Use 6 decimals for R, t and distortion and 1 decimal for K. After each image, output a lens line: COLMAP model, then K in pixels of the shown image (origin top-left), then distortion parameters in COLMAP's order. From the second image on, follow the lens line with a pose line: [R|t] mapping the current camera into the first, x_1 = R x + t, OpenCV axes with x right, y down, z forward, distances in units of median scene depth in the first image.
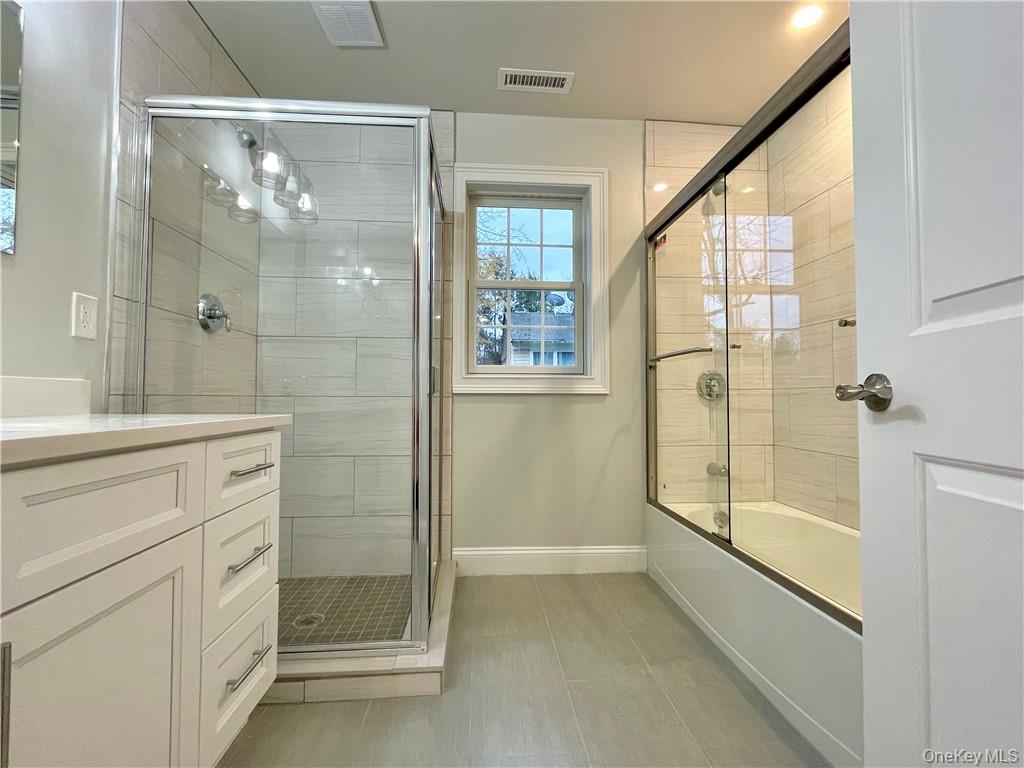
lens RADIAL K [[456.9, 0, 512.0], [0, 456.9, 384.0], [0, 0, 1]] dist [-0.004520, 0.000231]
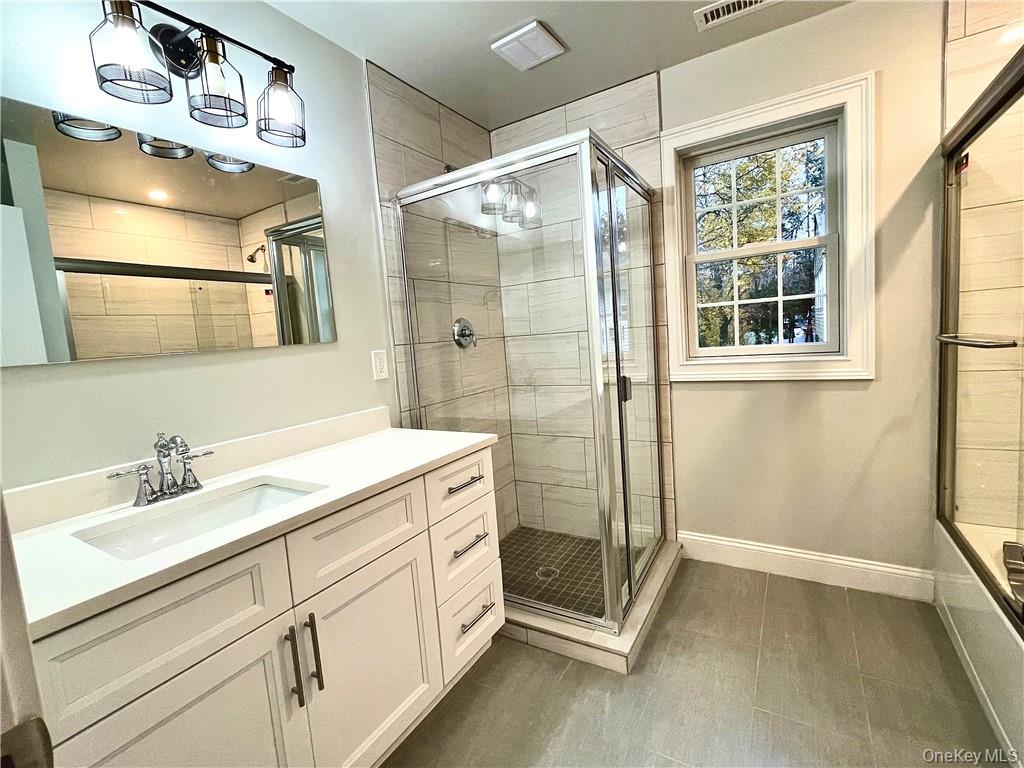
lens RADIAL K [[456.9, 0, 512.0], [0, 456.9, 384.0], [0, 0, 1]] dist [-0.004520, 0.000231]
pose [[0.811127, -0.004095, -0.584855, 0.179141], [0.095367, 0.987518, 0.125349, -0.137347], [0.577042, -0.157450, 0.801394, 0.015059]]
